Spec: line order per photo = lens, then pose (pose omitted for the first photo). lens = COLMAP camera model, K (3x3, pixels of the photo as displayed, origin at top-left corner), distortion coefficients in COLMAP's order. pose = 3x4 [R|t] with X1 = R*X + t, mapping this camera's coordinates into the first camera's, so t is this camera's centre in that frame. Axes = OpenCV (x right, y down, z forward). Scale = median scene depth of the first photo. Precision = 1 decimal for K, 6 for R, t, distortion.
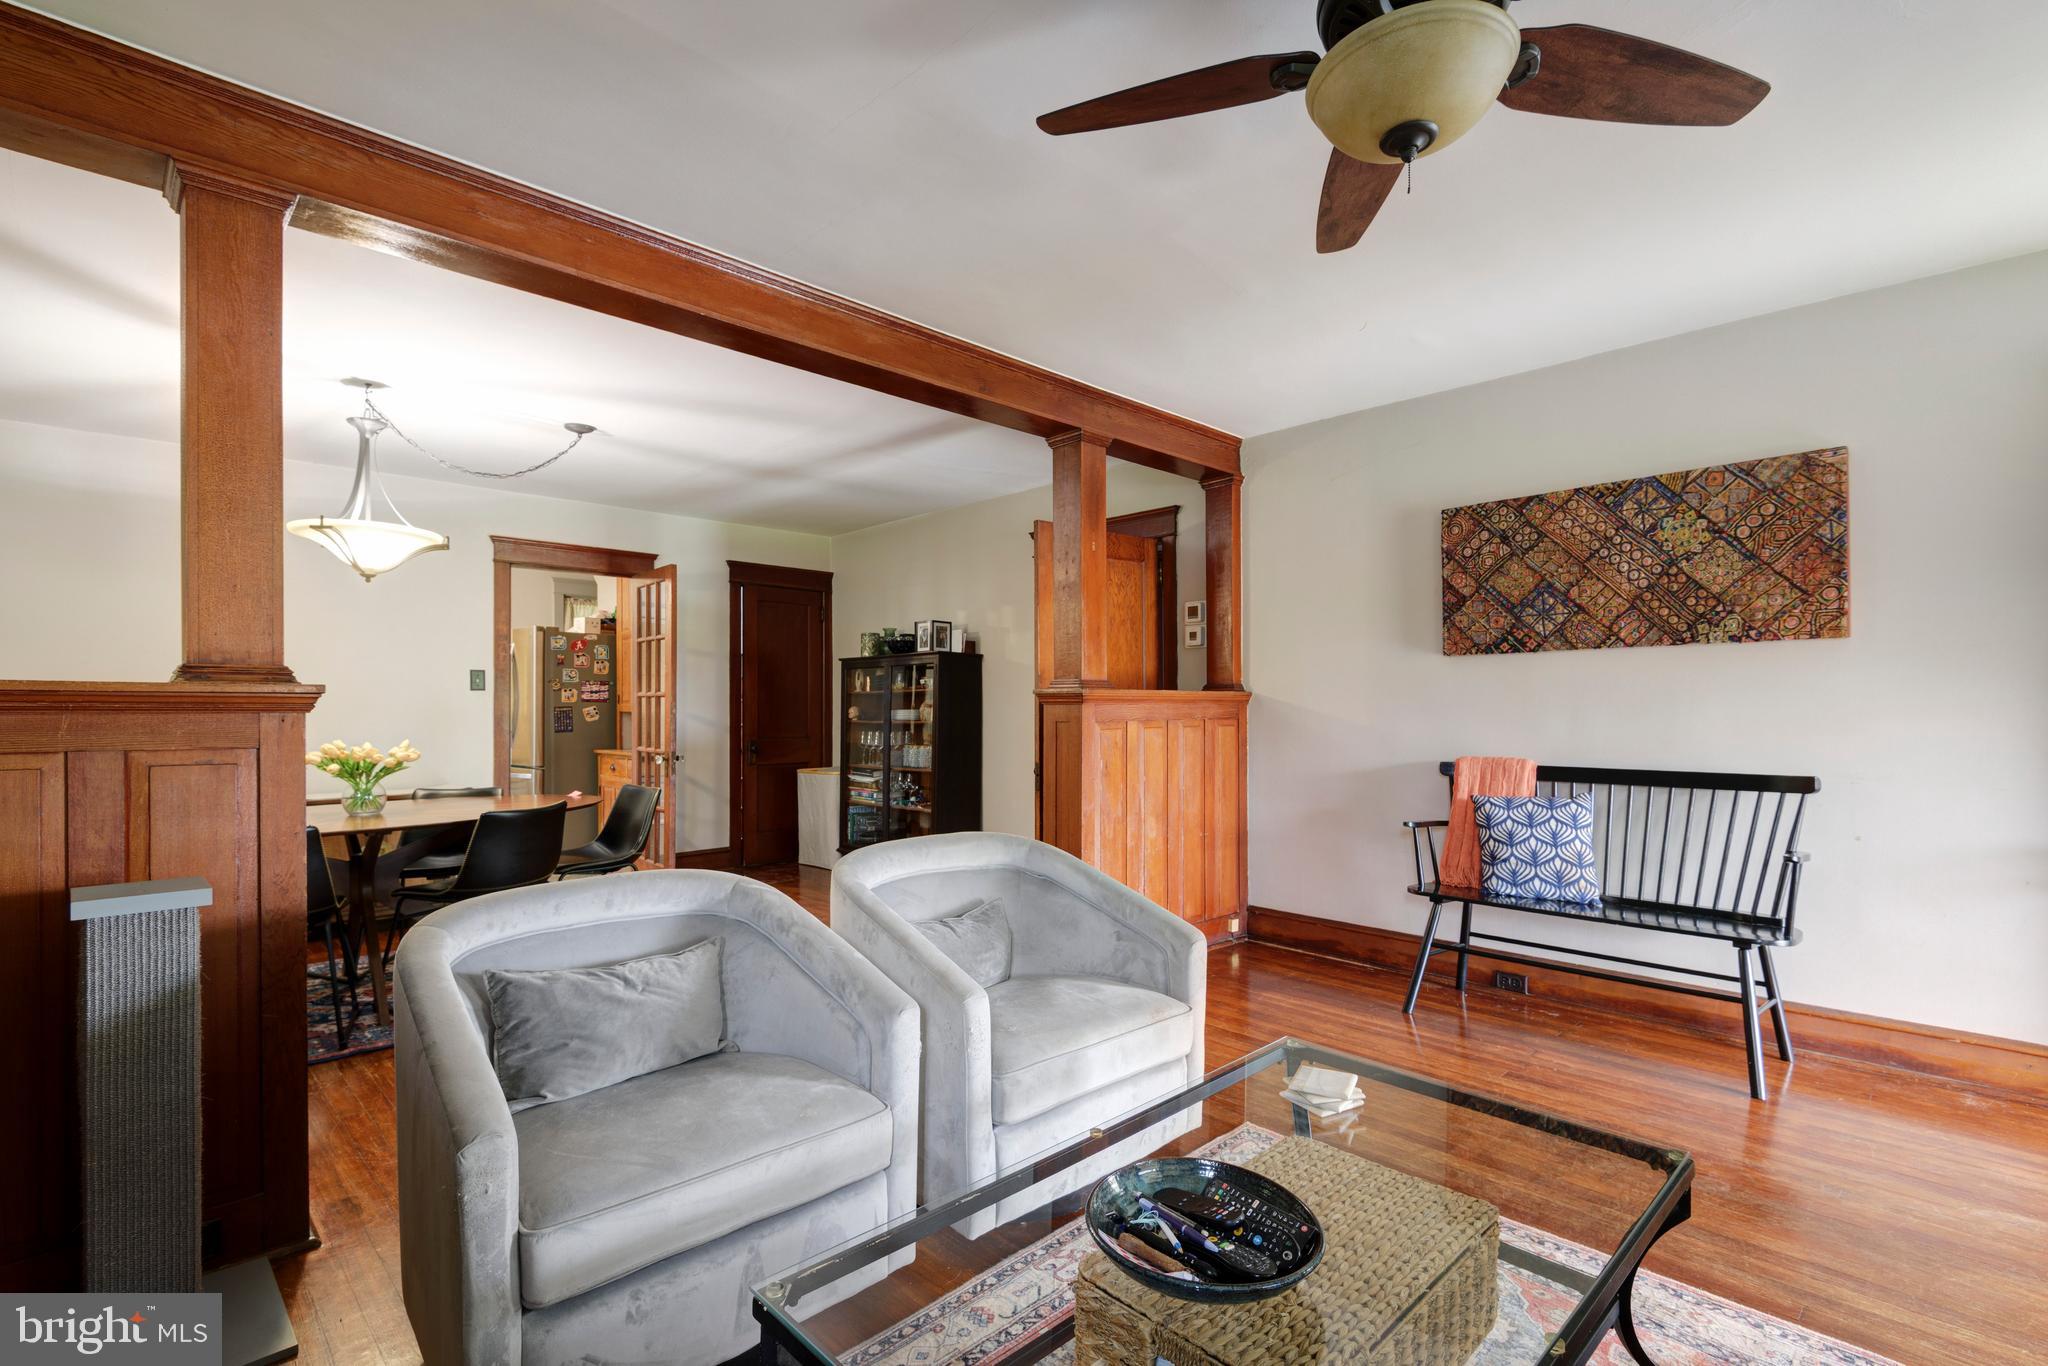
lens RADIAL K [[942.7, 0, 1036.5], [0, 942.7, 708.7], [0, 0, 1]] dist [-0.004241, -0.000512]
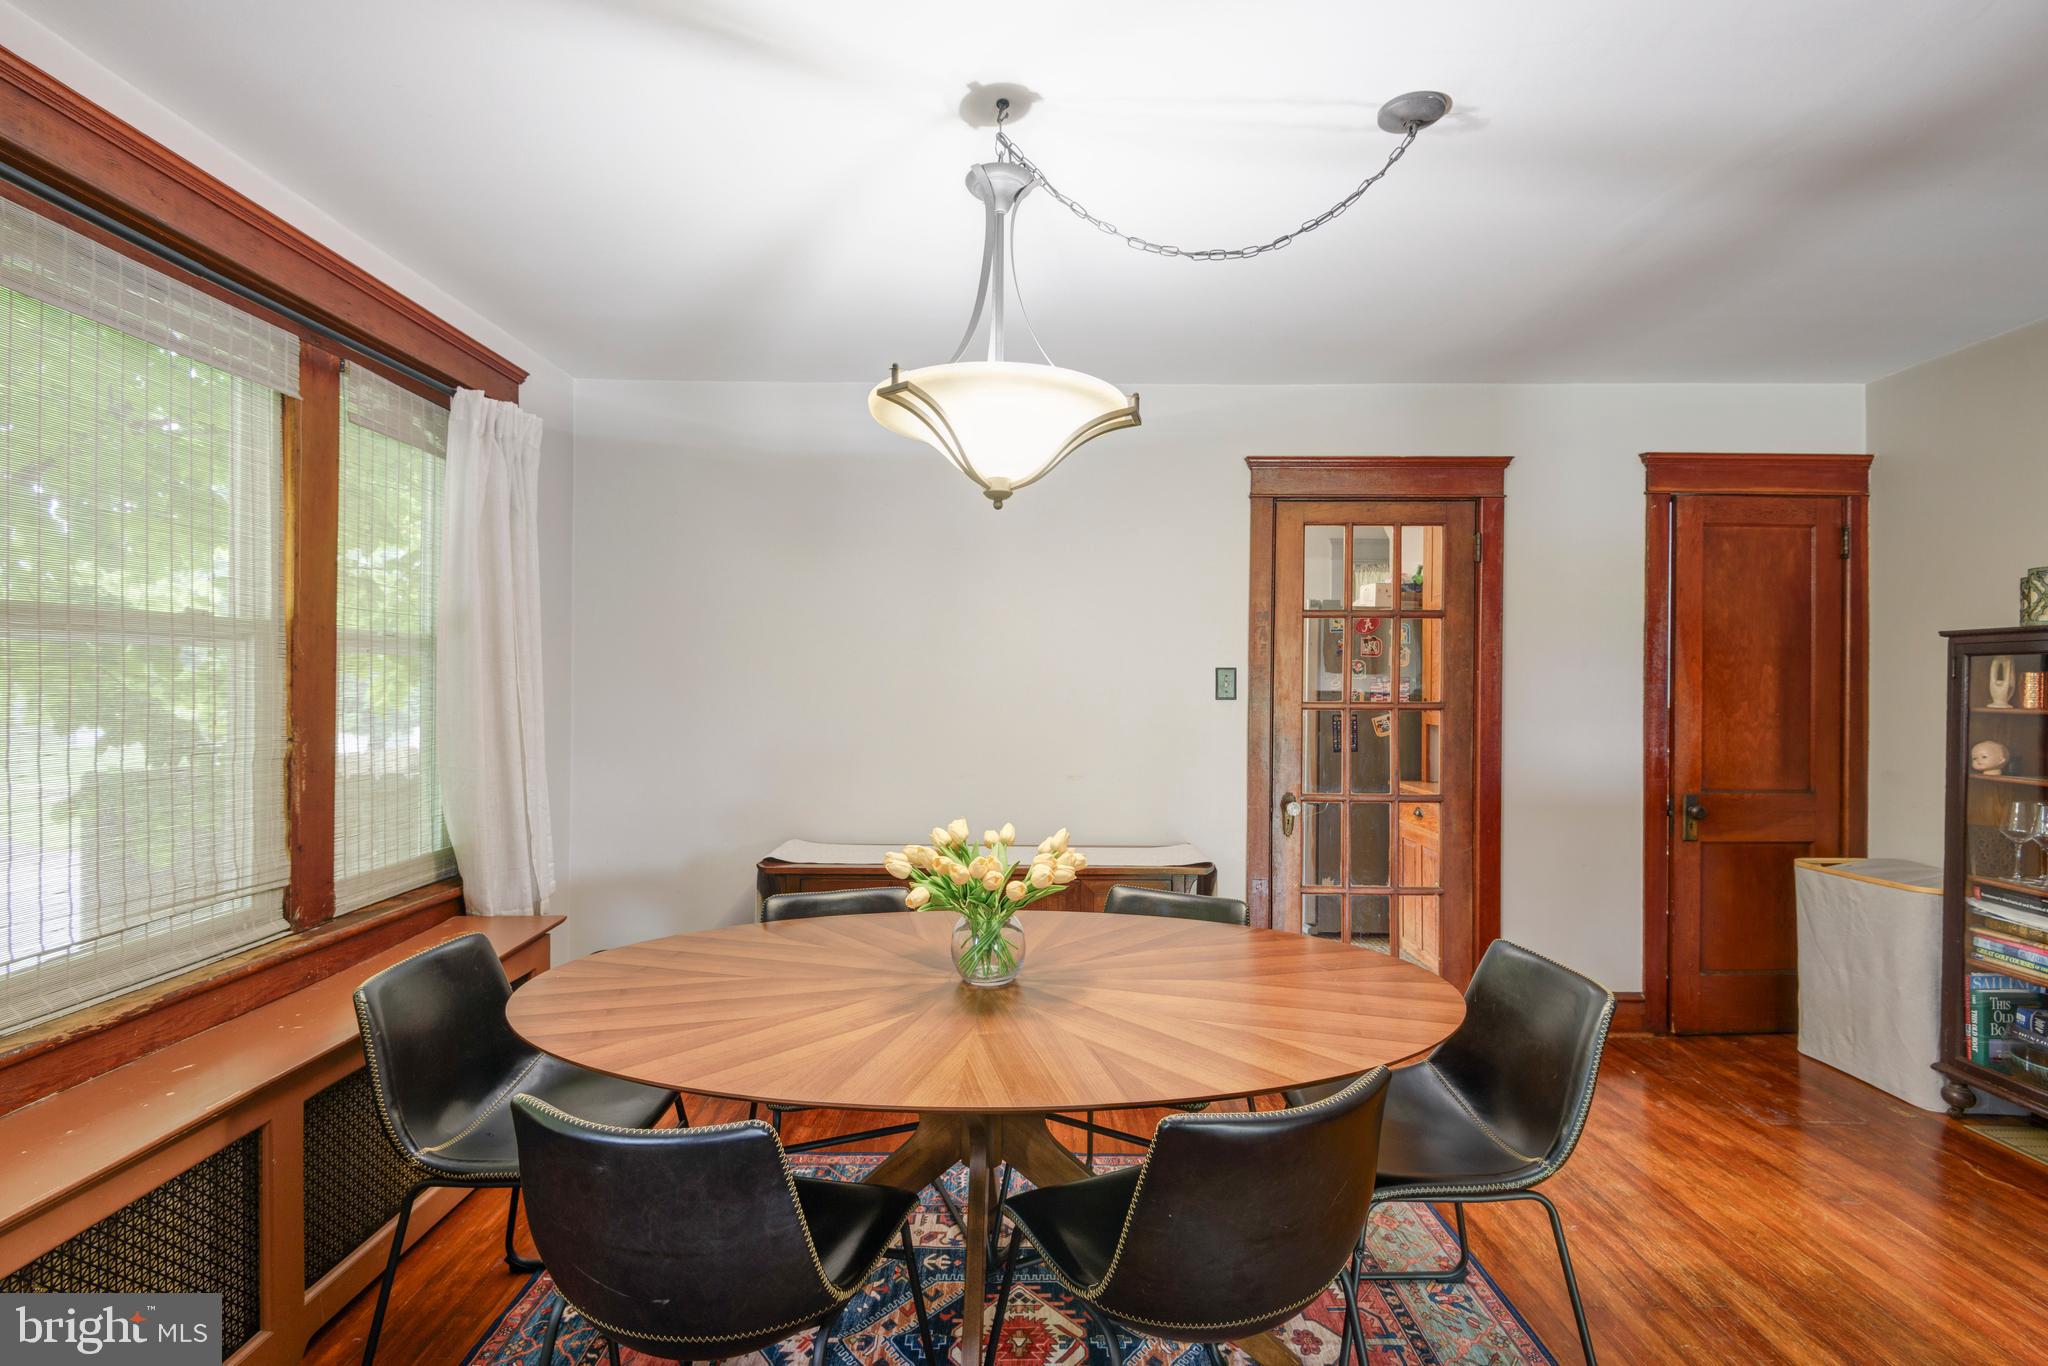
lens RADIAL K [[938.7, 0, 1023.6], [0, 938.7, 691.6], [0, 0, 1]] dist [-0.009560, -0.000392]
pose [[0.709850, 0.012048, -0.704250, -0.394794], [-0.009328, 0.999927, 0.007704, -0.047327], [0.704291, 0.001100, 0.709911, 0.736074]]
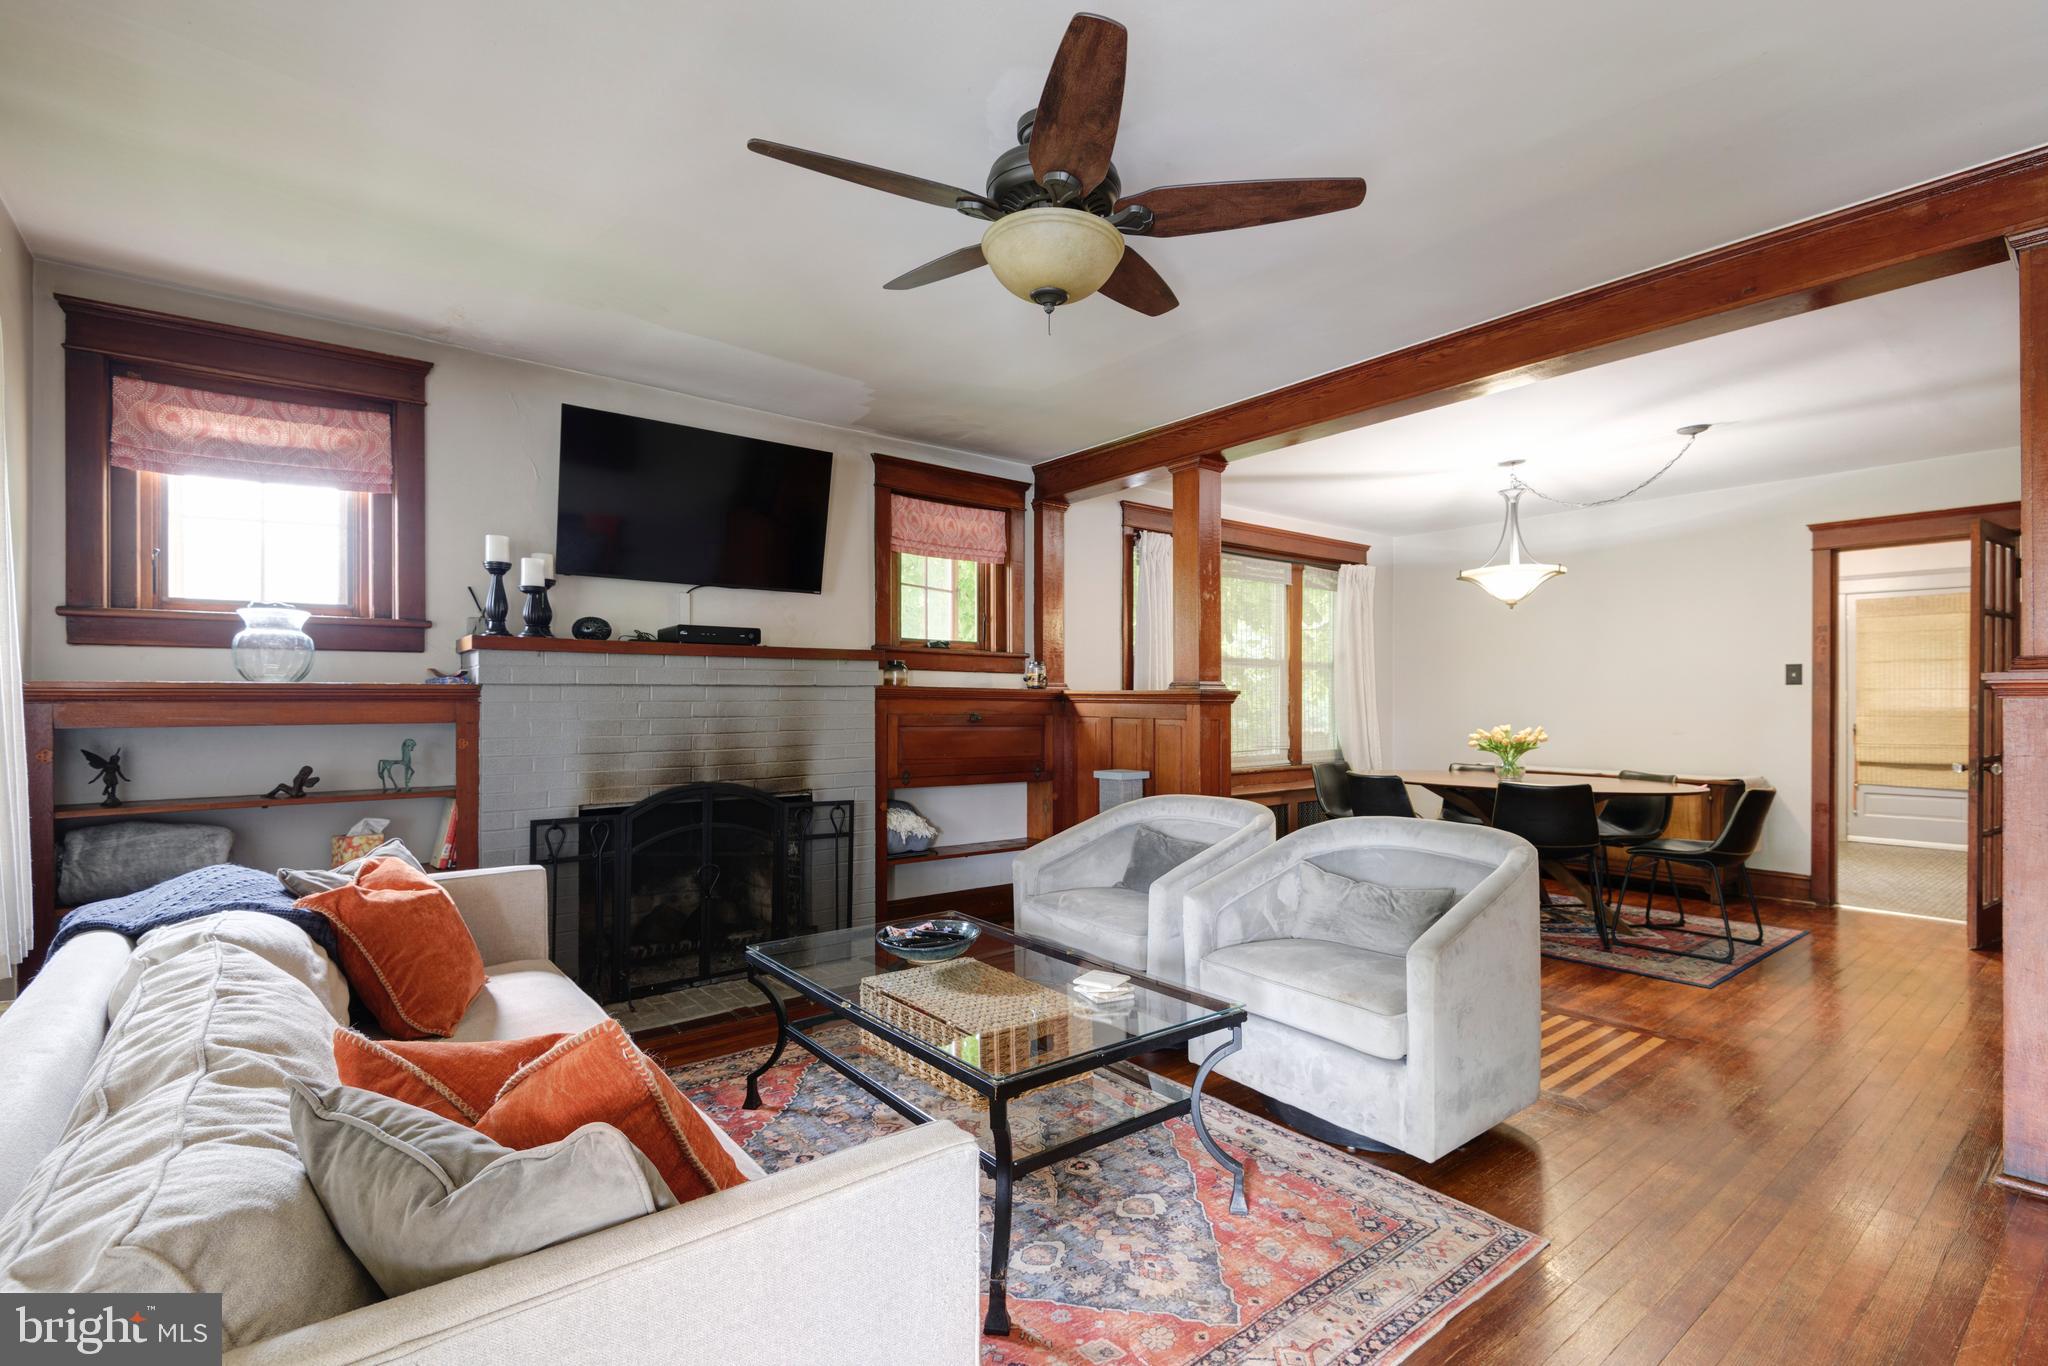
lens RADIAL K [[938.7, 0, 1023.6], [0, 938.7, 691.6], [0, 0, 1]] dist [-0.009560, -0.000392]
pose [[-0.093054, -0.009104, -0.995619, 0.764267], [-0.003655, 0.999955, -0.008802, -0.000825], [0.995654, 0.002820, -0.093083, 0.470202]]
